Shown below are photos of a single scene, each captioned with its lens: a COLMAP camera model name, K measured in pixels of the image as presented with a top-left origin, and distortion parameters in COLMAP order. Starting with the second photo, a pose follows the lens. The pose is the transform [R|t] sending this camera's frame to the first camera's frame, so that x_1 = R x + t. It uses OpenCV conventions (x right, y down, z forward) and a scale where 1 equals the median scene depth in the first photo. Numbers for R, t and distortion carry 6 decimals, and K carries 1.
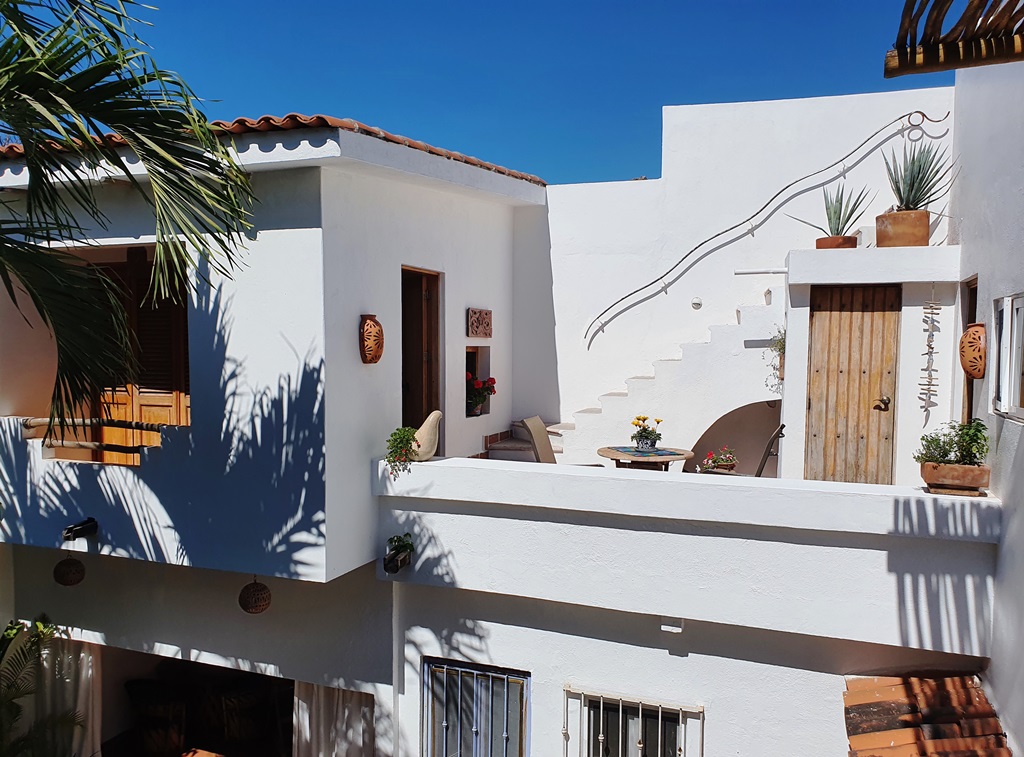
lens RADIAL K [[811.9, 0, 508.6], [0, 811.9, 375.6], [0, 0, 1]] dist [0.054469, -0.018536]
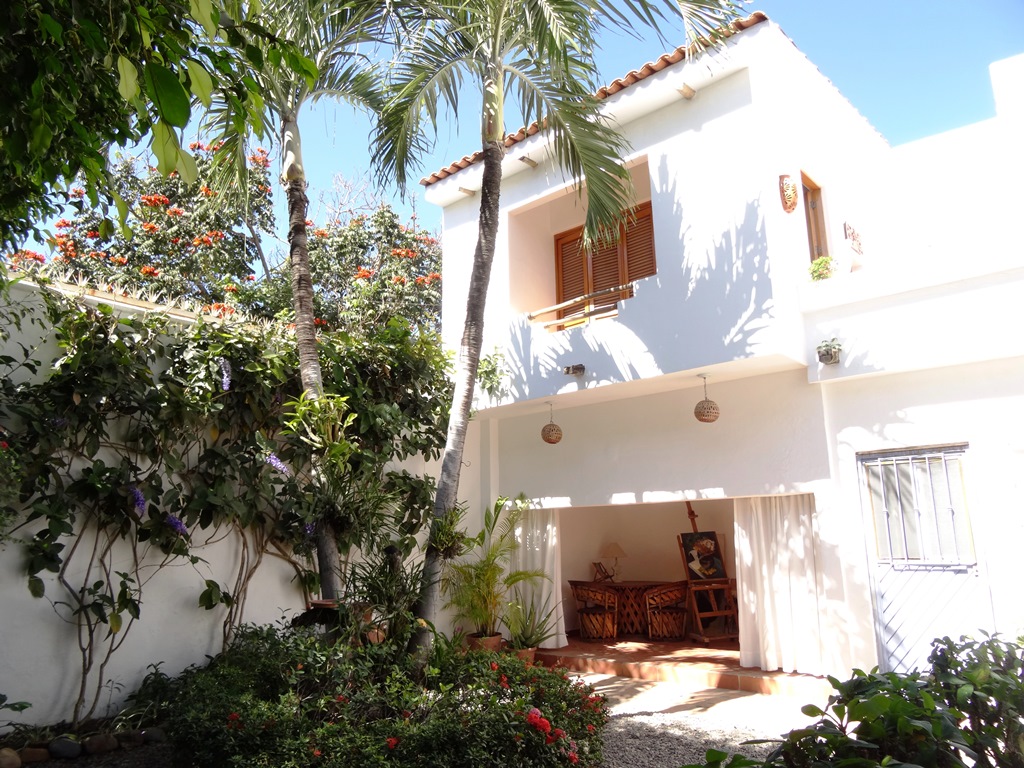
lens RADIAL K [[754.1, 0, 498.2], [0, 754.1, 380.8], [0, 0, 1]] dist [-0.008681, -0.004770]
pose [[0.942030, -0.097807, -0.320957, -0.238413], [-0.004176, 0.953079, -0.302693, 0.588669], [0.335503, 0.286486, 0.897420, -0.169919]]
